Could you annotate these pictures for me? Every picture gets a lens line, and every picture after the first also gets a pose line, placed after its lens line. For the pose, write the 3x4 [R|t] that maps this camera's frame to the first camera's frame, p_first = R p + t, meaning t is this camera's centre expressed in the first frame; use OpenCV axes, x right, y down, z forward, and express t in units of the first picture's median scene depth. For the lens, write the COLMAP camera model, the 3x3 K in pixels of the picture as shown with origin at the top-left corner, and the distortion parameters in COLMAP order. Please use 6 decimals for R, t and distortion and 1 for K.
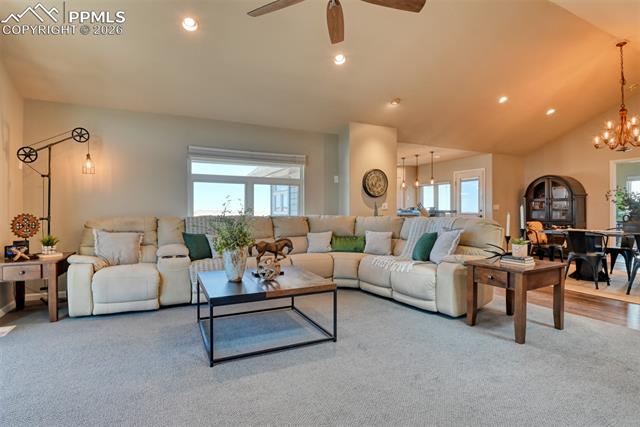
lens RADIAL K [[316.4, 0, 320.0], [0, 316.4, 213.5], [0, 0, 1]] dist [-0.036206, -0.000936]
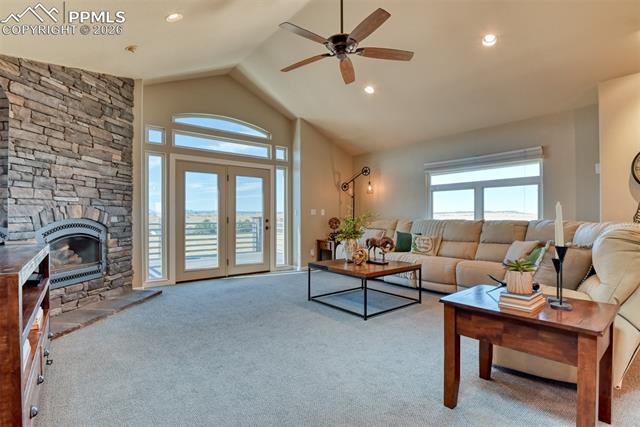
lens RADIAL K [[316.0, 0, 325.9], [0, 316.0, 216.7], [0, 0, 1]] dist [-0.029565, -0.001086]
pose [[0.226124, -0.003139, -0.974094, 0.637982], [-0.005395, 0.999975, -0.004475, 0.003937], [0.974084, 0.006267, 0.226101, 0.293537]]
